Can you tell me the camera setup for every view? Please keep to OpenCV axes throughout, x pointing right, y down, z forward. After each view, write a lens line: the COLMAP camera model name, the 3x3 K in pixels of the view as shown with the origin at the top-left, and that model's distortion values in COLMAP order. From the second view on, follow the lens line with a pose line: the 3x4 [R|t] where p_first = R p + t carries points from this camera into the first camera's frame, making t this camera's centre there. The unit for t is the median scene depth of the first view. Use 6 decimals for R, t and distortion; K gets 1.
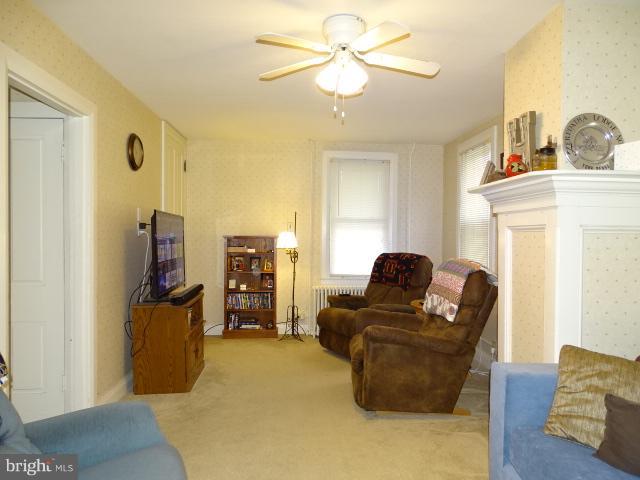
lens RADIAL K [[454.1, 0, 321.5], [0, 454.1, 240.7], [0, 0, 1]] dist [-0.006183, 0.004512]
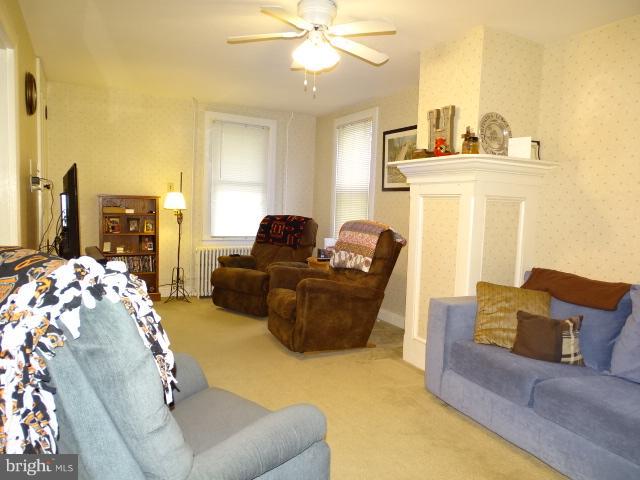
lens RADIAL K [[454.1, 0, 318.9], [0, 454.1, 239.0], [0, 0, 1]] dist [-0.006183, 0.004512]
pose [[0.911433, -0.010399, 0.411317, -0.324727], [-0.020910, 0.997218, 0.071546, 0.007001], [-0.410916, -0.073810, 0.908680, -0.034912]]
